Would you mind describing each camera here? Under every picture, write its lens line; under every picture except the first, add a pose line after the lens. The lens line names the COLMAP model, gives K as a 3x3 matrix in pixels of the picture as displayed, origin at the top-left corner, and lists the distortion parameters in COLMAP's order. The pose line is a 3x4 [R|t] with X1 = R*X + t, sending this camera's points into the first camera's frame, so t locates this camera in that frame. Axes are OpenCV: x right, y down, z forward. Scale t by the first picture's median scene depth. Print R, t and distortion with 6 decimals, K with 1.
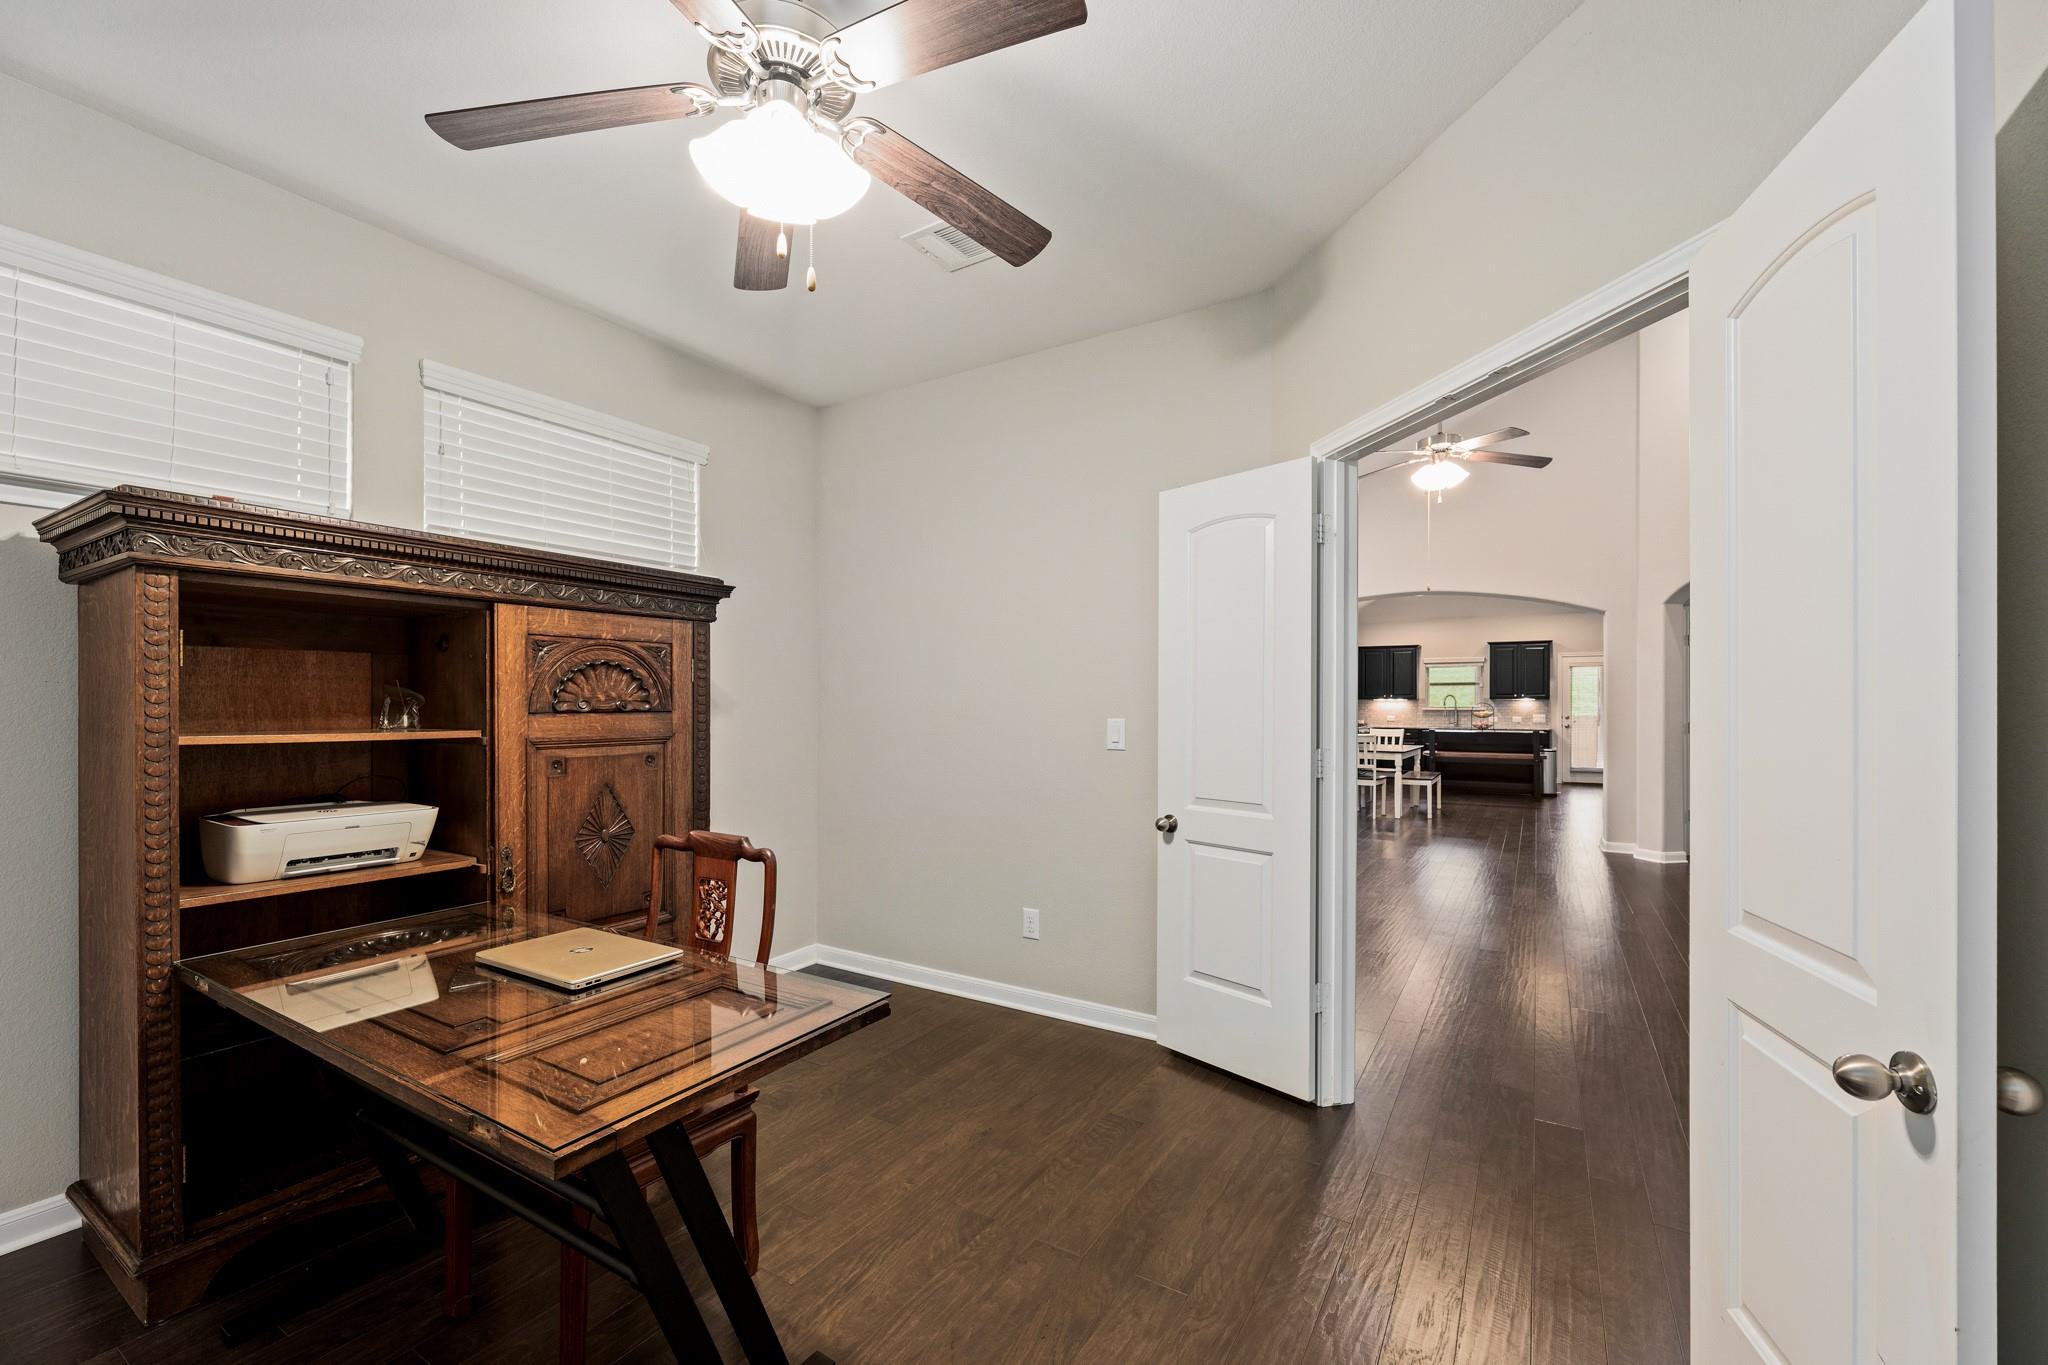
lens RADIAL K [[811.2, 0, 1024.0], [0, 811.2, 682.5], [0, 0, 1]] dist [-0.000604, -0.000056]
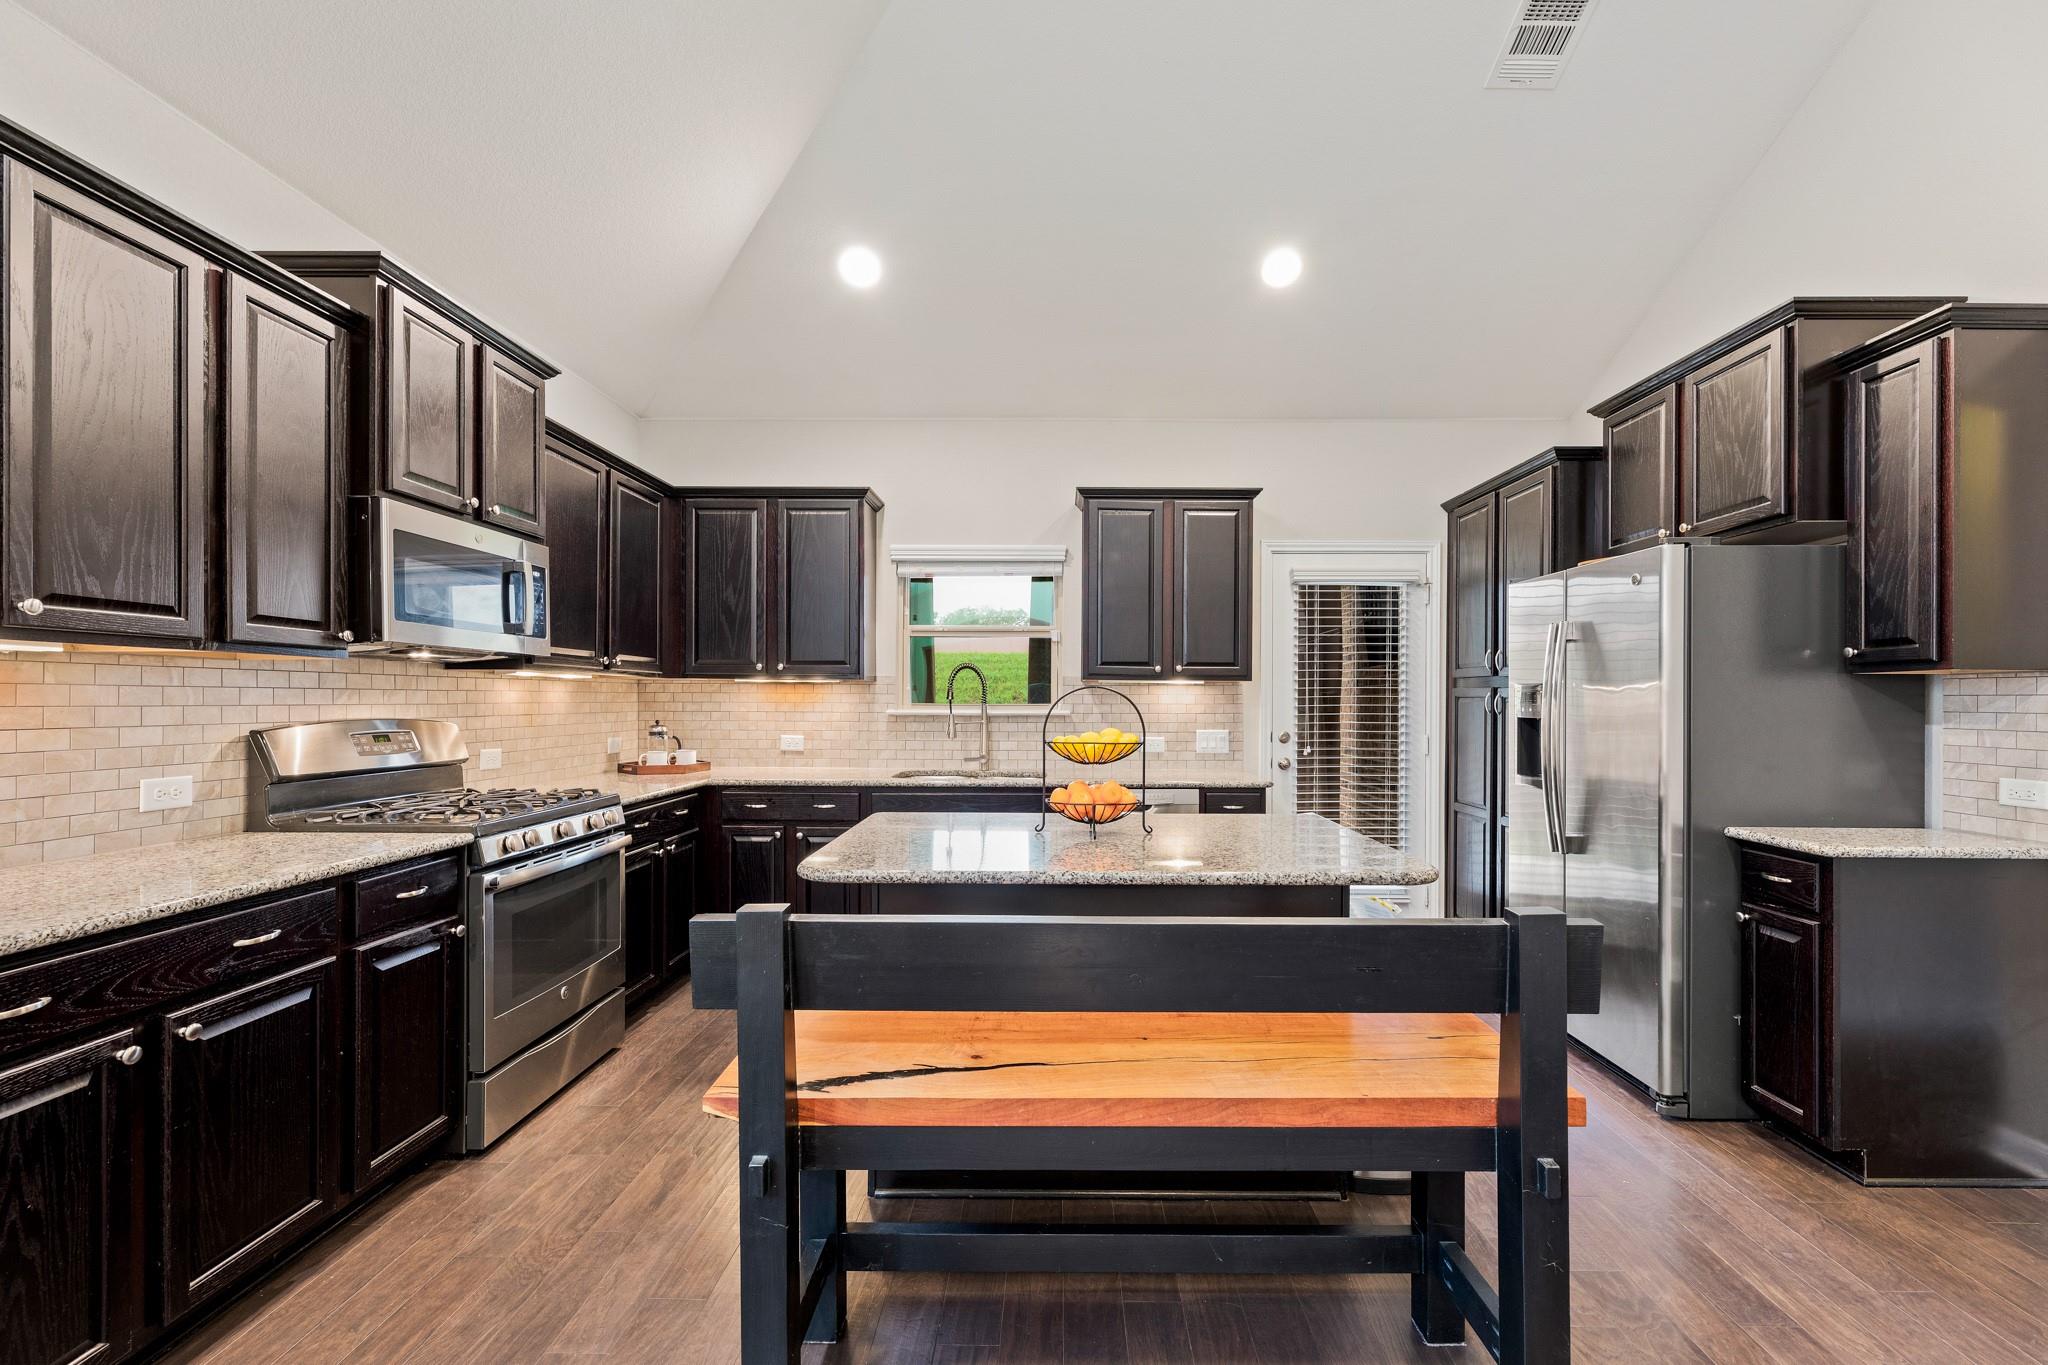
lens RADIAL K [[869.0, 0, 1040.4], [0, 869.0, 702.0], [0, 0, 1]] dist [0.000696, -0.000222]
pose [[0.866327, 0.003017, 0.499468, 0.408360], [-0.019084, 0.999451, 0.027065, 0.021134], [-0.499112, -0.032979, 0.865910, 0.742783]]
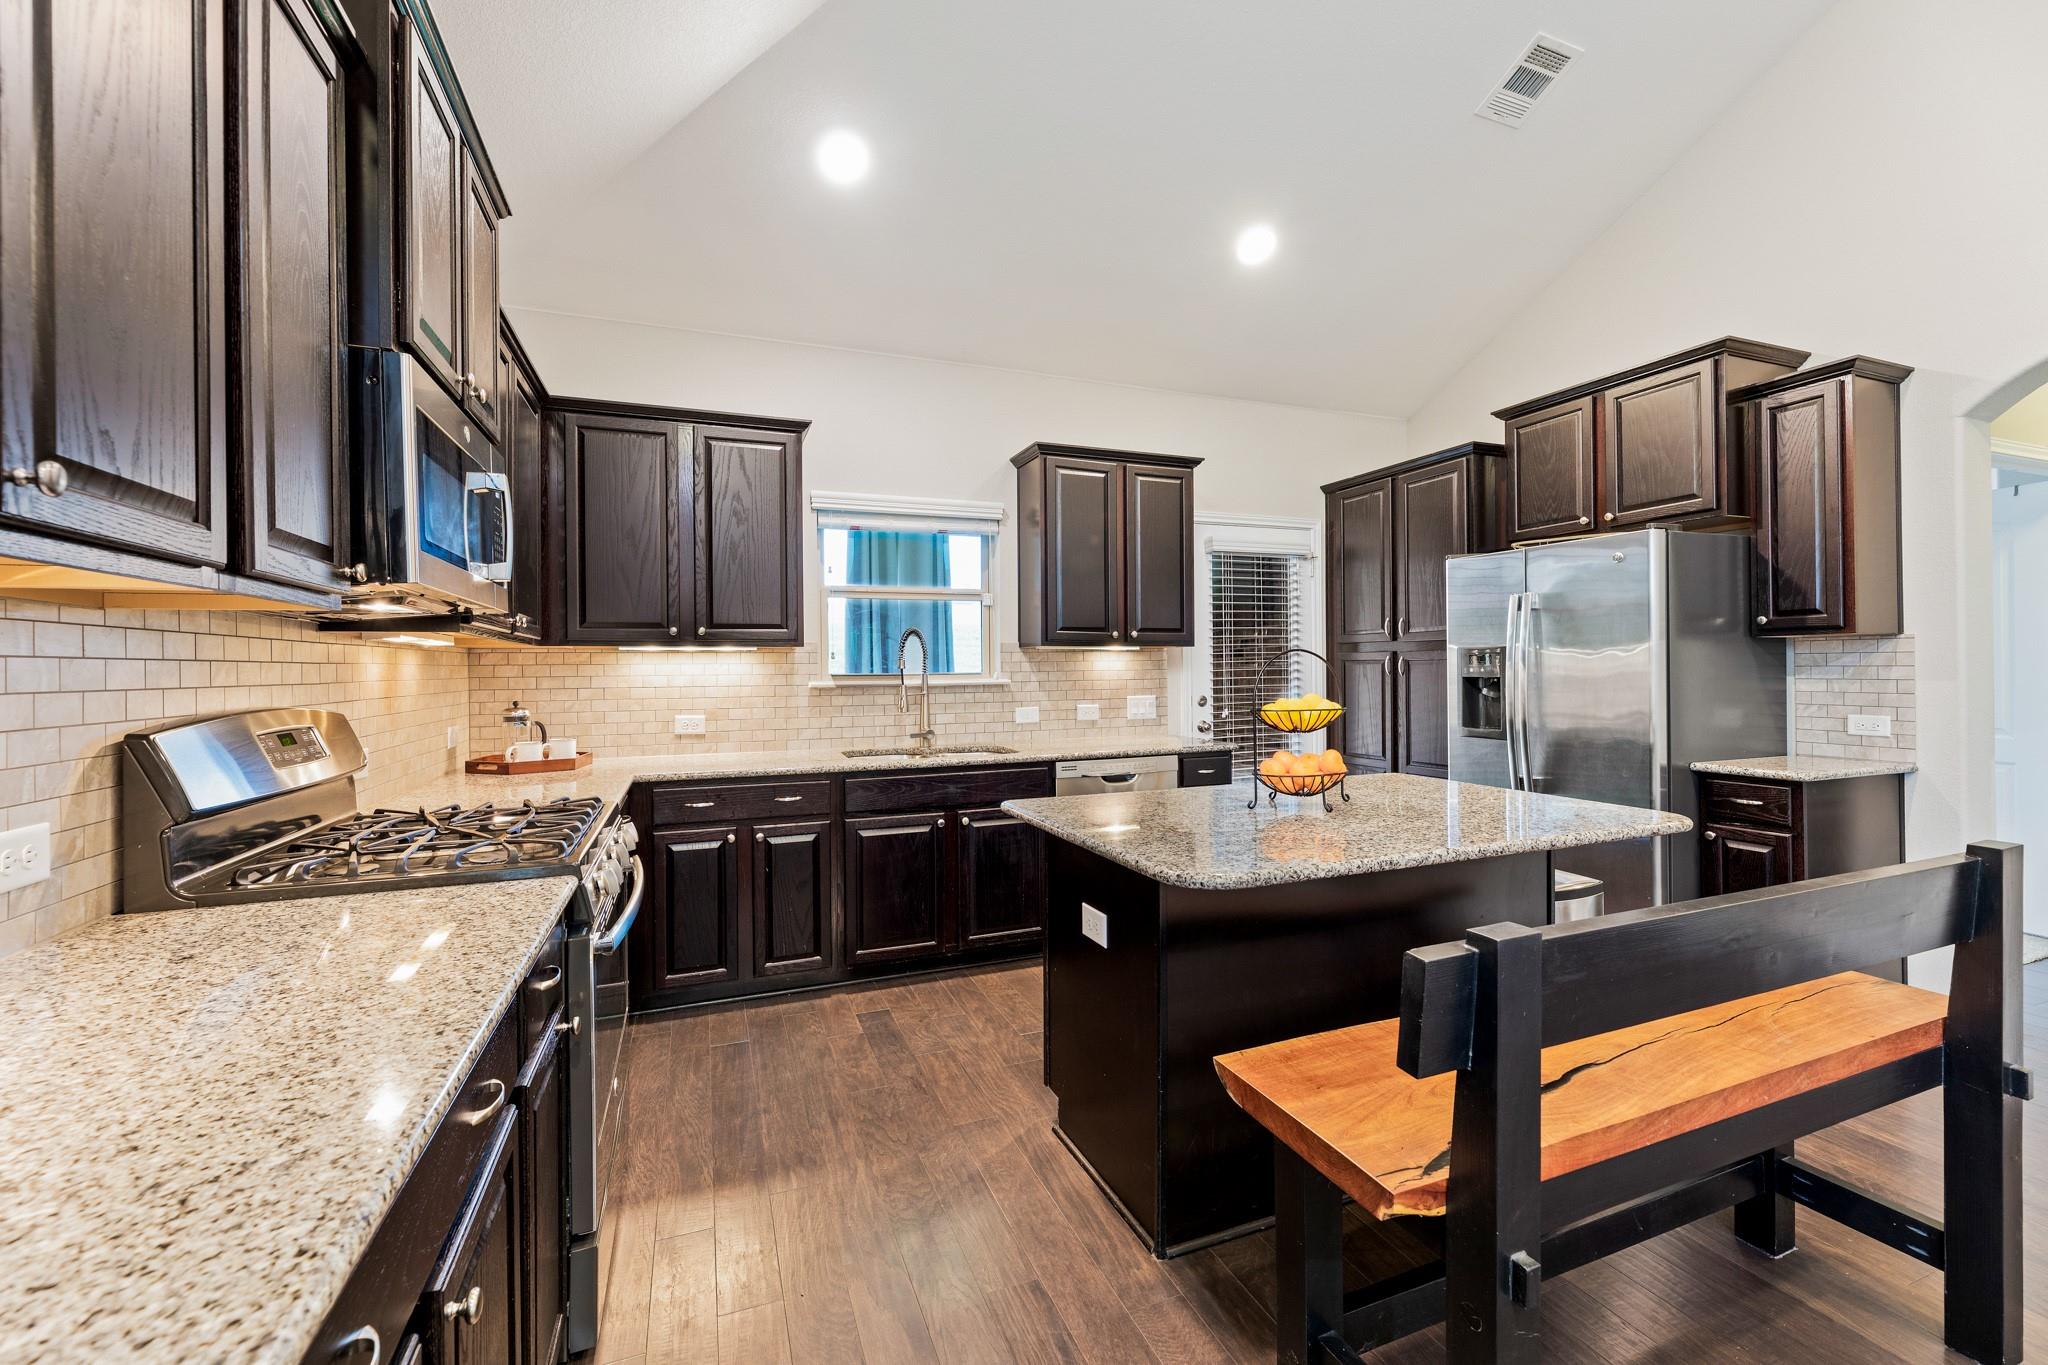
lens RADIAL K [[854.7, 0, 1010.8], [0, 854.7, 669.0], [0, 0, 1]] dist [0.000937, 0.000235]
pose [[0.613330, -0.005833, 0.789805, 0.339369], [-0.013288, 0.999755, 0.017703, 0.024218], [-0.789715, -0.021353, 0.613103, 0.838958]]
